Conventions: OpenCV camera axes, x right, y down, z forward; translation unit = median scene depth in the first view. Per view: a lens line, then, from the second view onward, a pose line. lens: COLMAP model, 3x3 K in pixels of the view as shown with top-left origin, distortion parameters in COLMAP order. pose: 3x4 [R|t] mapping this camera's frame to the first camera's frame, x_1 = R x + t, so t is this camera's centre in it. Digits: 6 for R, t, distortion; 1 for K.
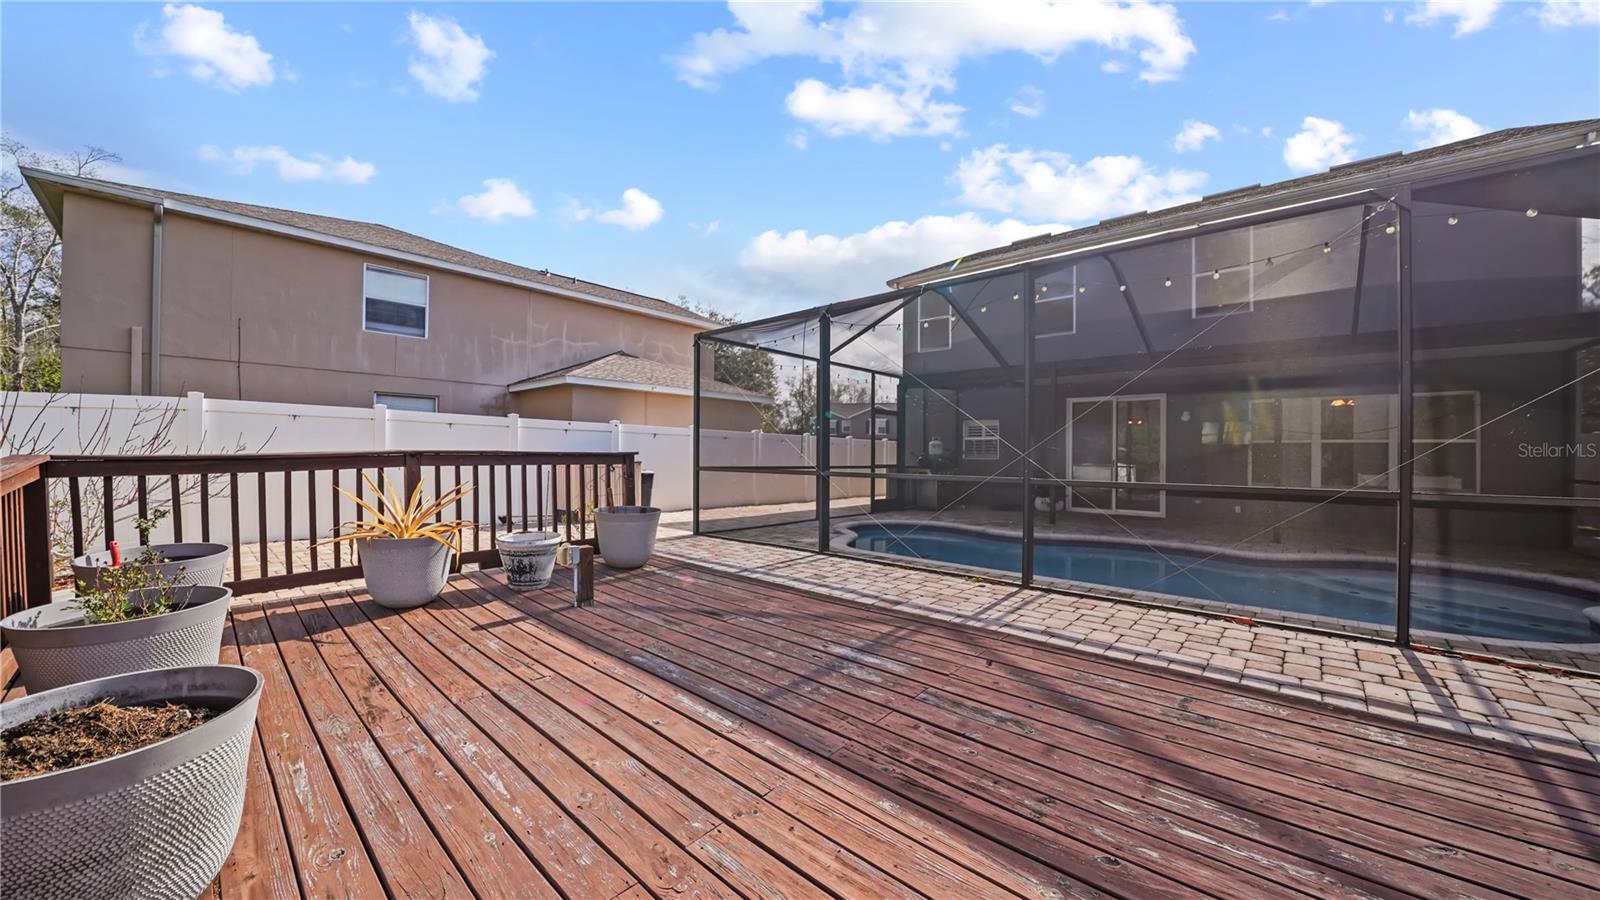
lens RADIAL K [[558.9, 0, 807.4], [0, 558.9, 460.3], [0, 0, 1]] dist [-0.020068, -0.000018]
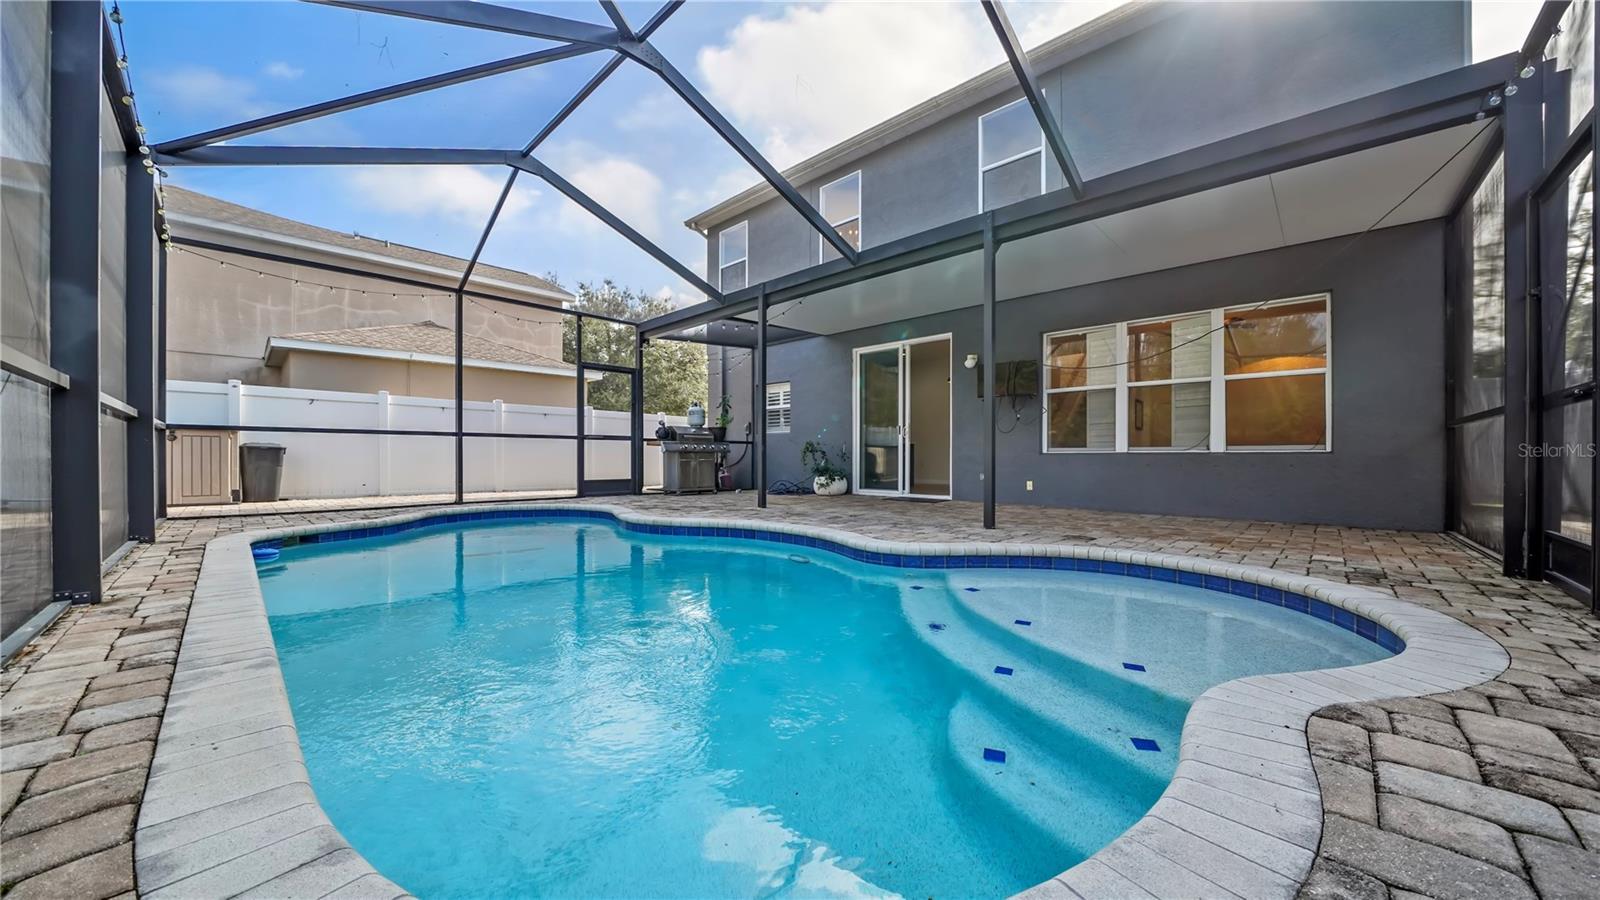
lens RADIAL K [[558.9, 0, 807.4], [0, 558.9, 460.3], [0, 0, 1]] dist [-0.020068, -0.000018]
pose [[0.999668, -0.006612, -0.024894, 0.340504], [0.006415, 0.999947, -0.007997, 0.037925], [0.024946, 0.007834, 0.999658, 0.189632]]
